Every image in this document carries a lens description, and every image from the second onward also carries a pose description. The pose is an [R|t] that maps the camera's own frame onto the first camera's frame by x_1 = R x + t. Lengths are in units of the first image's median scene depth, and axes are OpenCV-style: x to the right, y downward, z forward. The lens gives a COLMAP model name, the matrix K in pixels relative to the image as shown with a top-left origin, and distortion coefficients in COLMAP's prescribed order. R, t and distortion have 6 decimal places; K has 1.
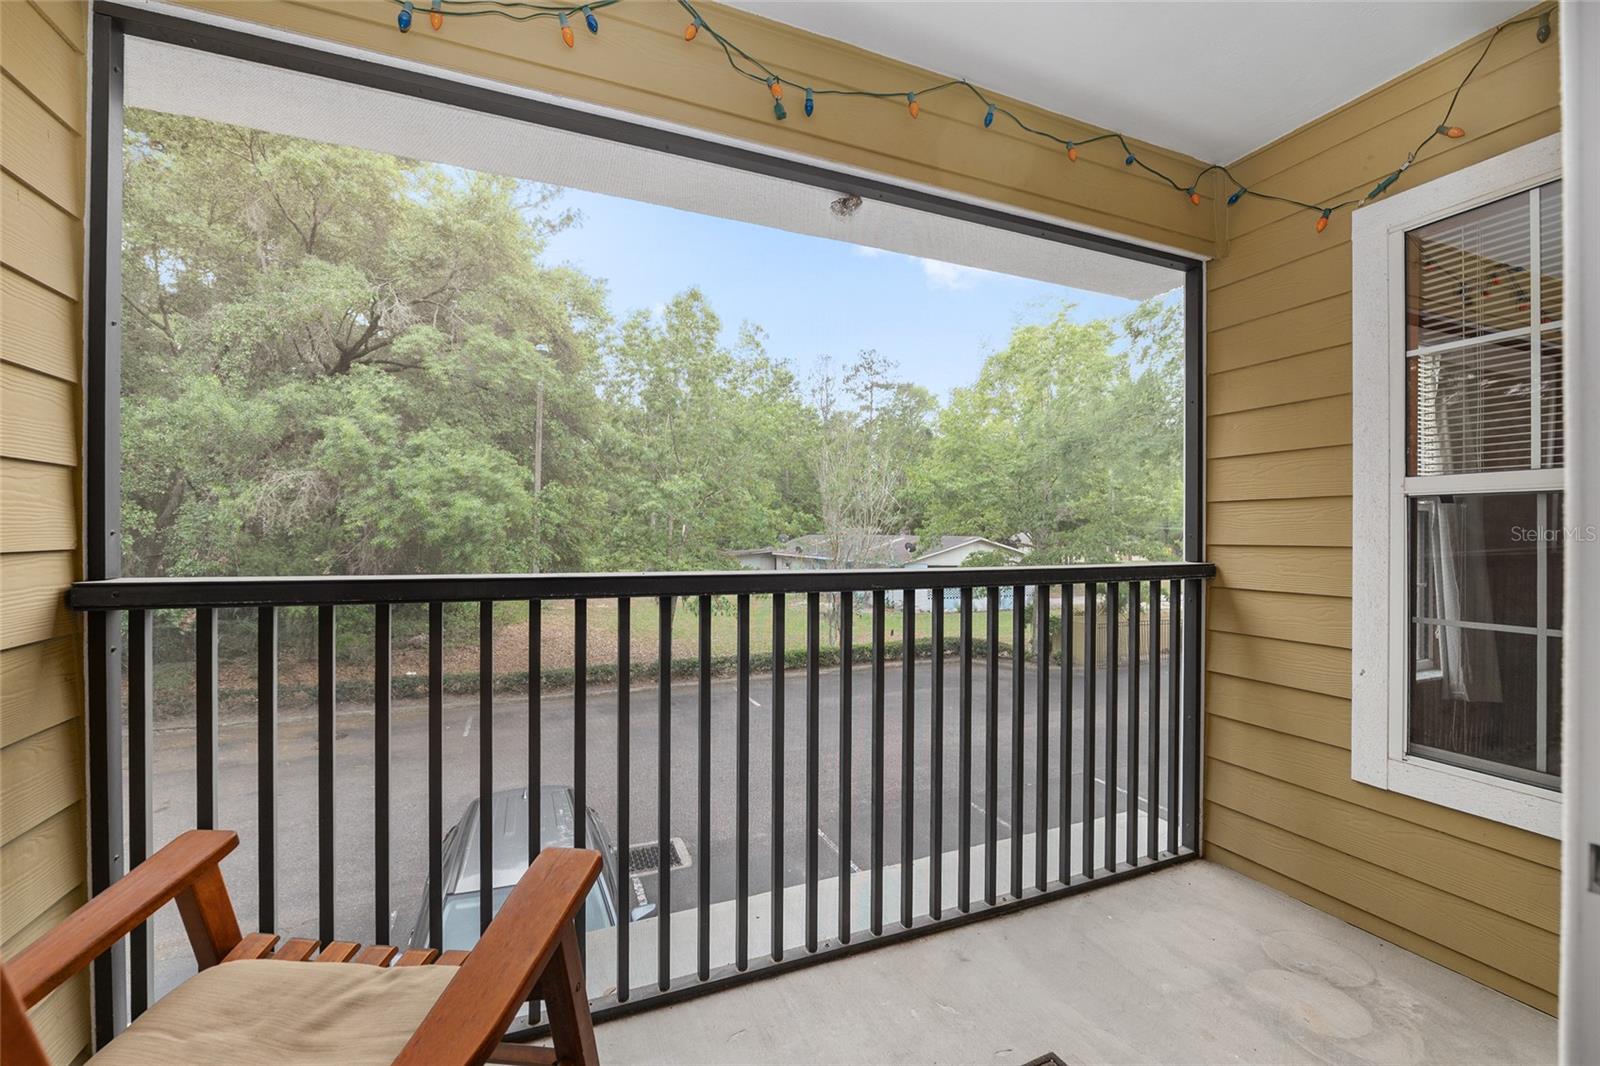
lens RADIAL K [[677.7, 0, 769.3], [0, 677.7, 529.2], [0, 0, 1]] dist [-0.003438, -0.000018]
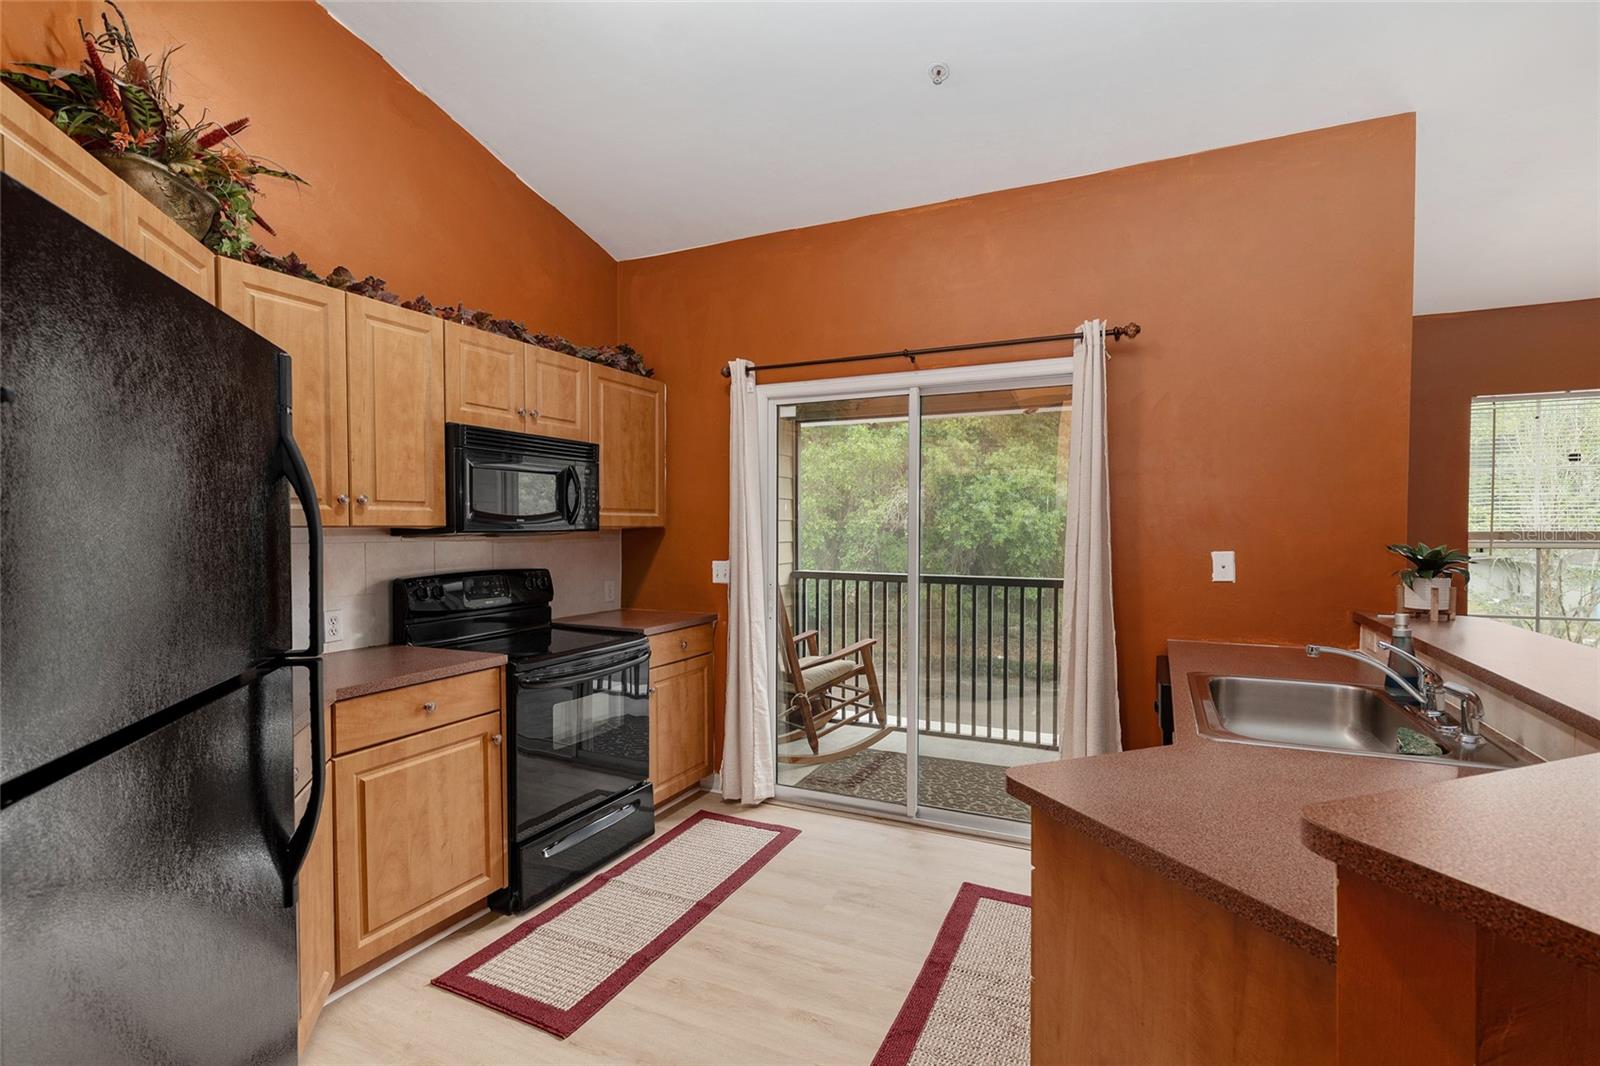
lens RADIAL K [[747.8, 0, 801.7], [0, 747.8, 542.1], [0, 0, 1]] dist [-0.000826, -0.000914]
pose [[0.701656, 0.014476, -0.712369, 0.210393], [0.005297, 0.999660, 0.025532, -0.019896], [0.712497, -0.021688, 0.701340, -0.201146]]
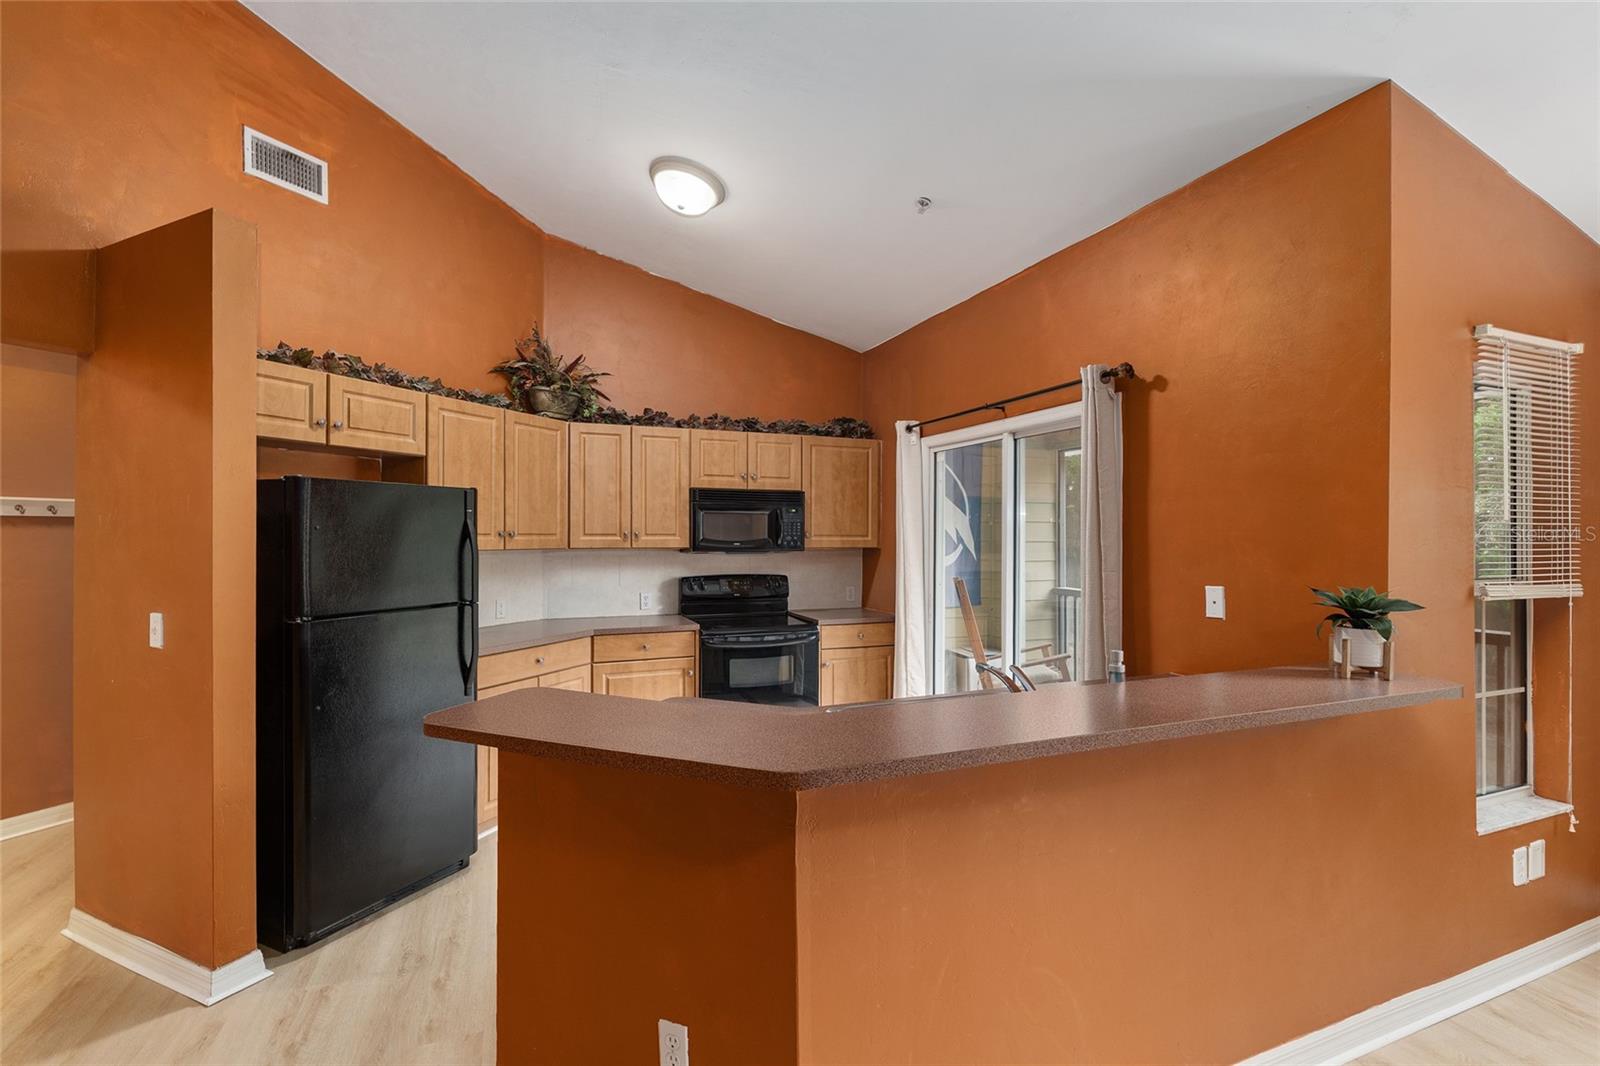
lens RADIAL K [[713.9, 0, 802.9], [0, 713.9, 531.6], [0, 0, 1]] dist [-0.006636, -0.000140]
pose [[0.032984, -0.004190, -0.999447, 0.342454], [0.002428, 0.999989, -0.004113, -0.026028], [0.999453, -0.002291, 0.032994, -0.077502]]
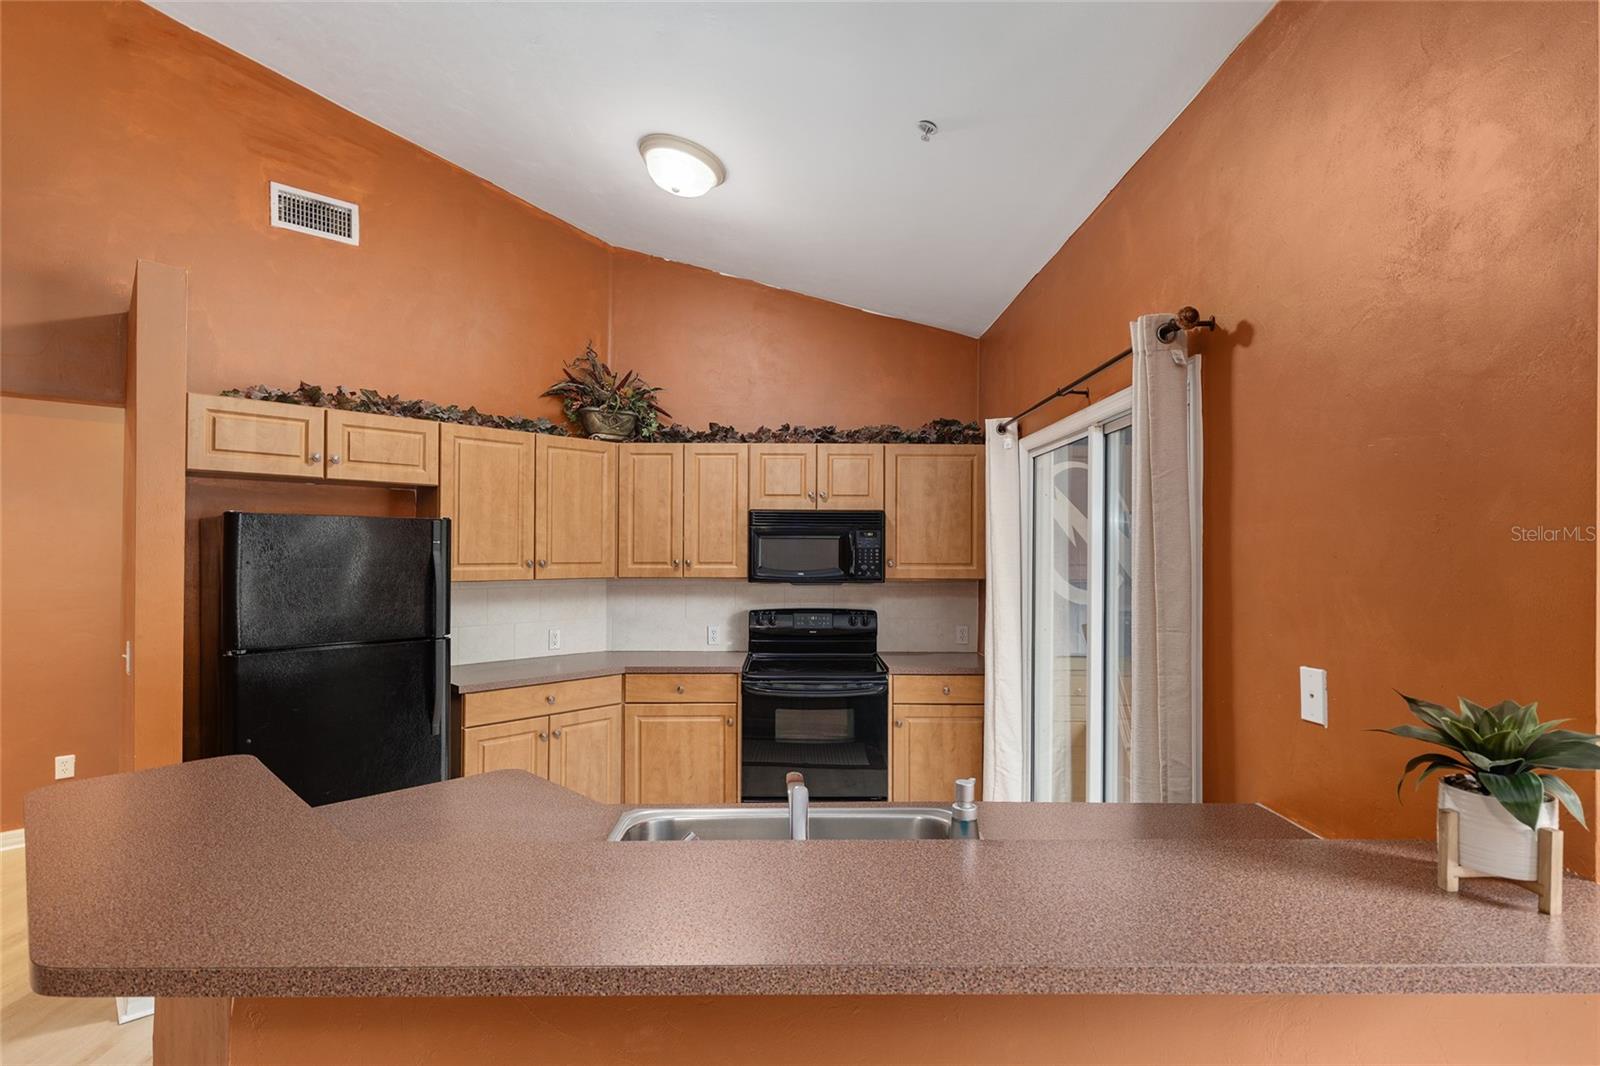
lens RADIAL K [[747.8, 0, 803.4], [0, 747.8, 544.1], [0, 0, 1]] dist [-0.000826, -0.000914]
pose [[-0.328219, -0.010117, -0.944547, 0.288072], [0.002064, 0.999933, -0.011428, -0.030663], [0.944599, -0.005701, -0.328176, 0.009299]]
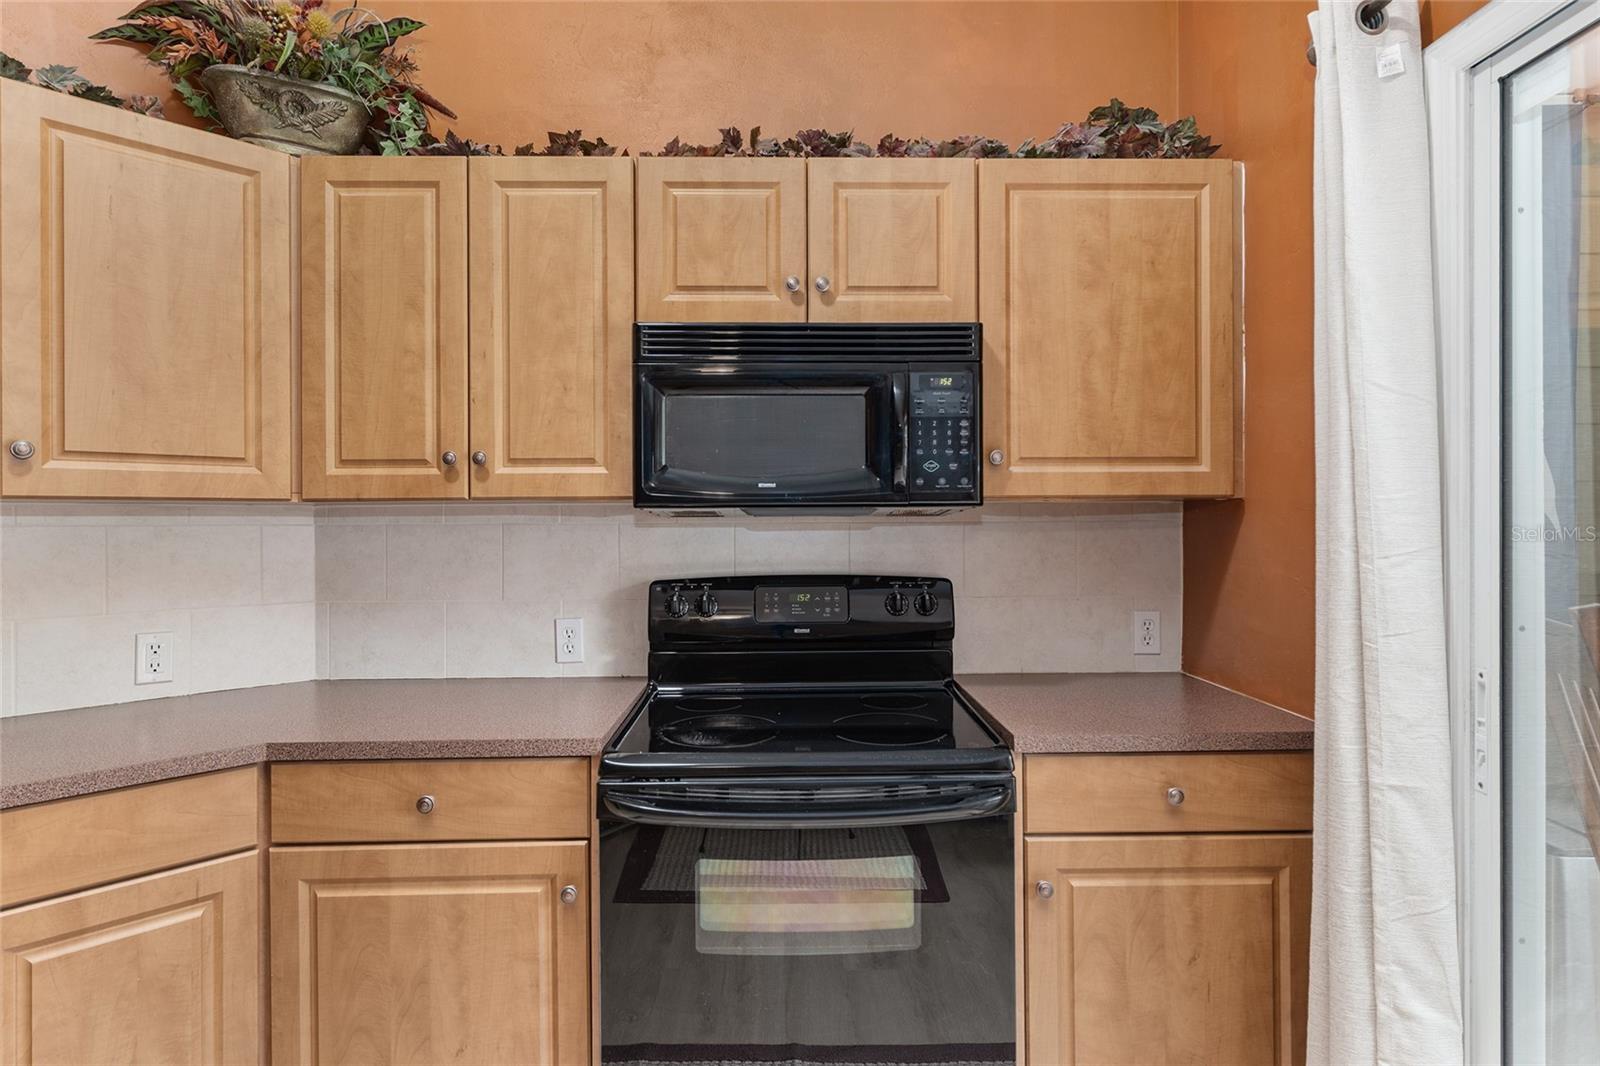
lens RADIAL K [[843.4, 0, 805.9], [0, 843.4, 516.0], [0, 0, 1]] dist [0.003040, -0.000823]
pose [[-0.314415, 0.001632, -0.949284, 0.113889], [0.011332, 0.999934, -0.002034, -0.015735], [0.949218, -0.011397, -0.314413, -0.047997]]
